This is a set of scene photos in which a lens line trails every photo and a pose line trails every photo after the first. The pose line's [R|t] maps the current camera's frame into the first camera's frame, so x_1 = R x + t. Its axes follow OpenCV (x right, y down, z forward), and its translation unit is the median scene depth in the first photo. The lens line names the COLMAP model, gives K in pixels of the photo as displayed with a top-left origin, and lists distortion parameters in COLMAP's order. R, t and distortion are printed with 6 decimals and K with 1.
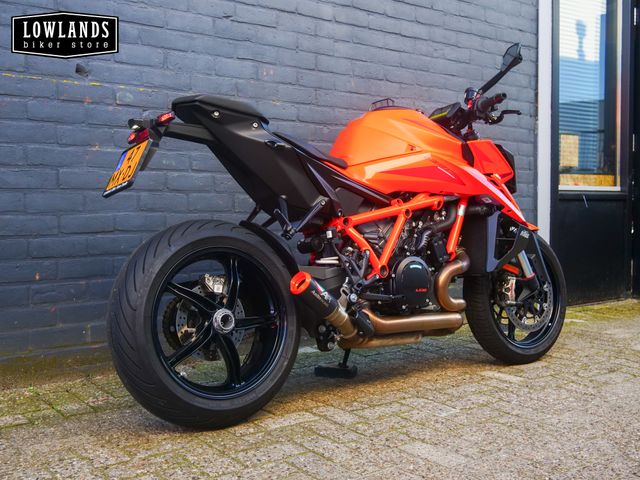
lens RADIAL K [[735.5, 0, 320.2], [0, 735.5, 240.7], [0, 0, 1]] dist [-0.006710, 0.000000]
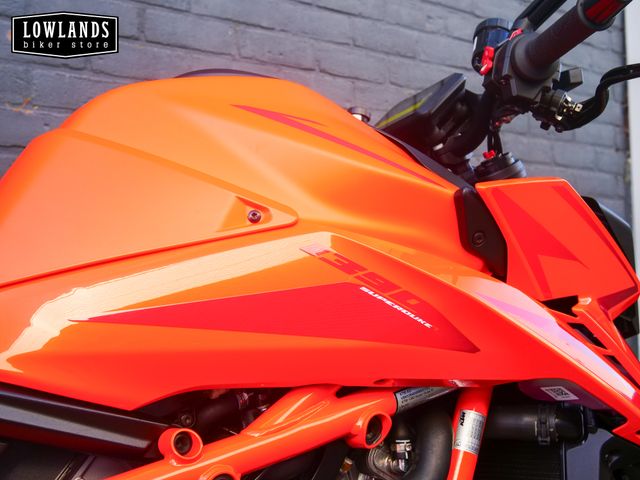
lens RADIAL K [[735.5, 0, 318.9], [0, 735.5, 239.0], [0, 0, 1]] dist [-0.006710, 0.000000]
pose [[0.998049, -0.016019, -0.060341, 0.150701], [0.010559, 0.995910, -0.089731, -0.087908], [0.061532, 0.088919, 0.994136, 0.700067]]
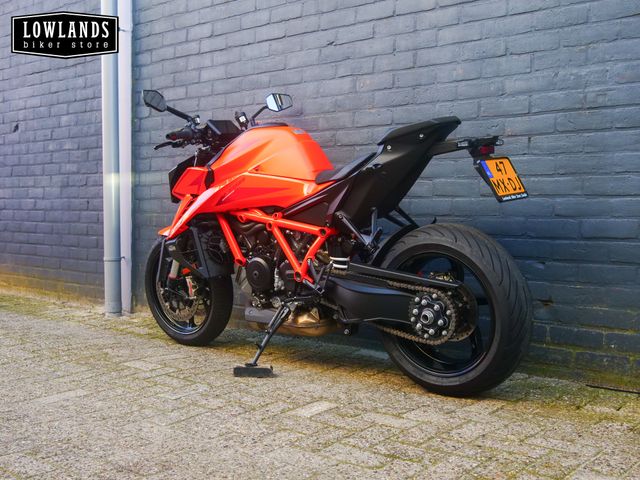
lens RADIAL K [[735.5, 0, 320.8], [0, 735.5, 240.5], [0, 0, 1]] dist [-0.006710, 0.000000]
pose [[0.212035, 0.042376, -0.976343, 1.093040], [-0.052683, 0.998102, 0.031880, -0.039130], [0.975841, 0.044677, 0.213865, 0.829397]]
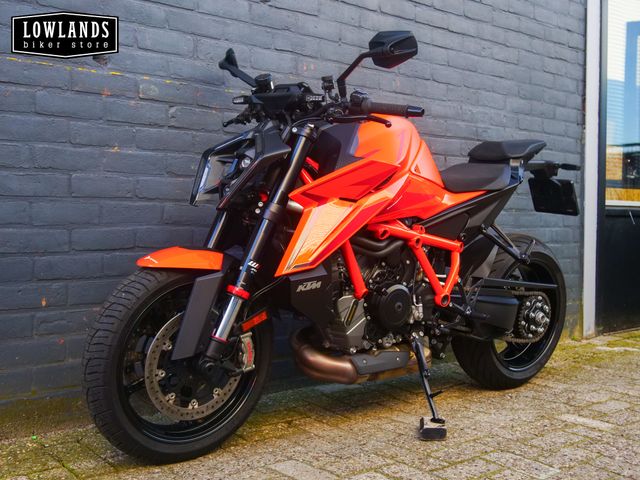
lens RADIAL K [[735.5, 0, 319.4], [0, 735.5, 239.9], [0, 0, 1]] dist [-0.006710, 0.000000]
pose [[0.999658, 0.009988, 0.024172, -0.088036], [-0.009545, 0.999785, -0.018405, -0.008789], [-0.024350, 0.018168, 0.999538, 0.150369]]
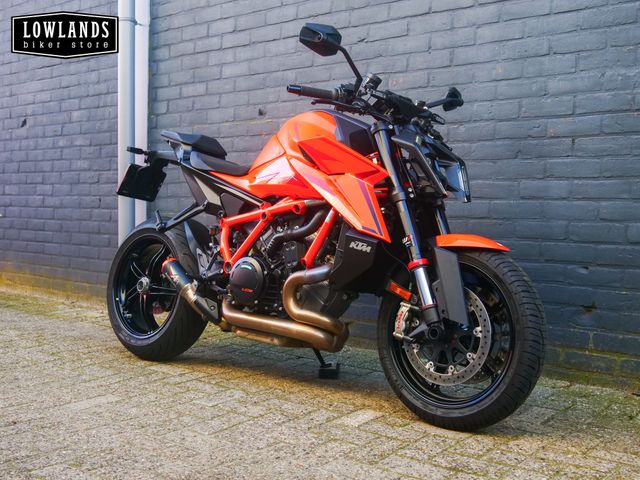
lens RADIAL K [[735.5, 0, 321.1], [0, 735.5, 240.7], [0, 0, 1]] dist [-0.006710, 0.000000]
pose [[0.229033, 0.045339, -0.972362, 1.047476], [-0.063420, 0.997487, 0.031572, -0.037171], [0.971350, 0.054436, 0.231333, 0.768667]]
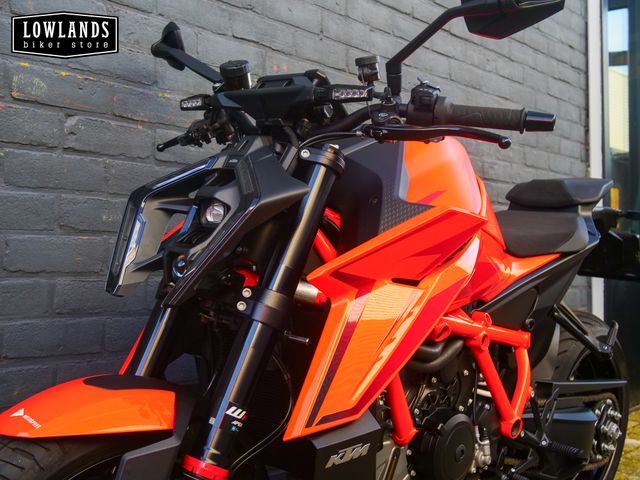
lens RADIAL K [[735.5, 0, 320.1], [0, 735.5, 237.9], [0, 0, 1]] dist [-0.006710, 0.000000]
pose [[0.986607, 0.008936, 0.162871, -0.153058], [0.003561, 0.997080, -0.076280, -0.055518], [-0.163077, 0.075838, 0.983694, 0.491665]]
